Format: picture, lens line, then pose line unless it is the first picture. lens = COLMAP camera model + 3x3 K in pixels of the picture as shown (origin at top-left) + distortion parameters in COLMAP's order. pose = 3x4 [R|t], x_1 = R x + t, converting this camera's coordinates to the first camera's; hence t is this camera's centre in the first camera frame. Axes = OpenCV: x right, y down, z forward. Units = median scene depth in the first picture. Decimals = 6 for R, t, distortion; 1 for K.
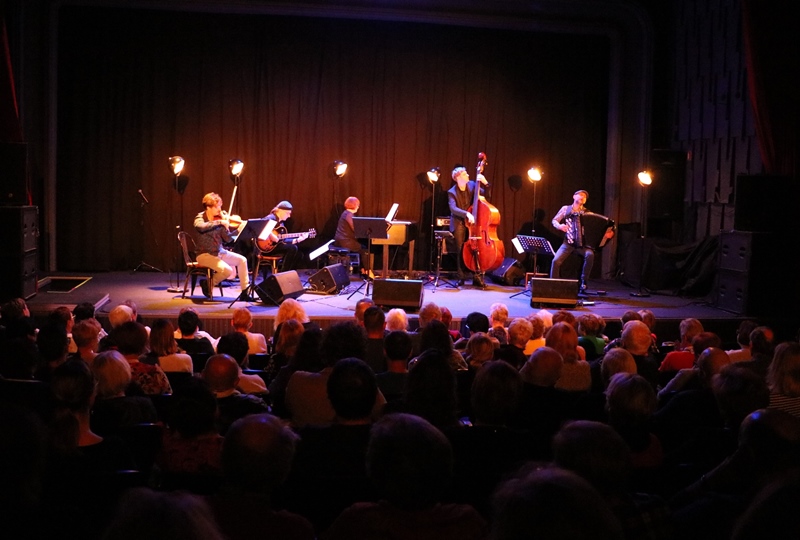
lens RADIAL K [[662.2, 0, 396.6], [0, 662.2, 272.1], [0, 0, 1]] dist [0.022492, 0.001562]
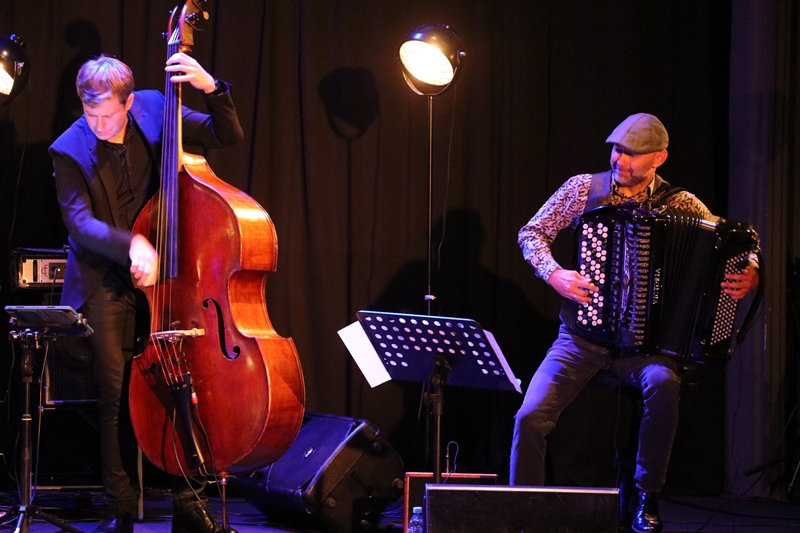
lens RADIAL K [[3742.3, 0, 399.6], [0, 3742.3, 267.2], [0, 0, 1]] dist [0.304520, 0.000000]
pose [[0.984306, -0.044809, 0.170684, -0.027306], [0.056728, 0.996232, -0.065601, 0.015857], [-0.167101, 0.074254, 0.983140, -0.300043]]
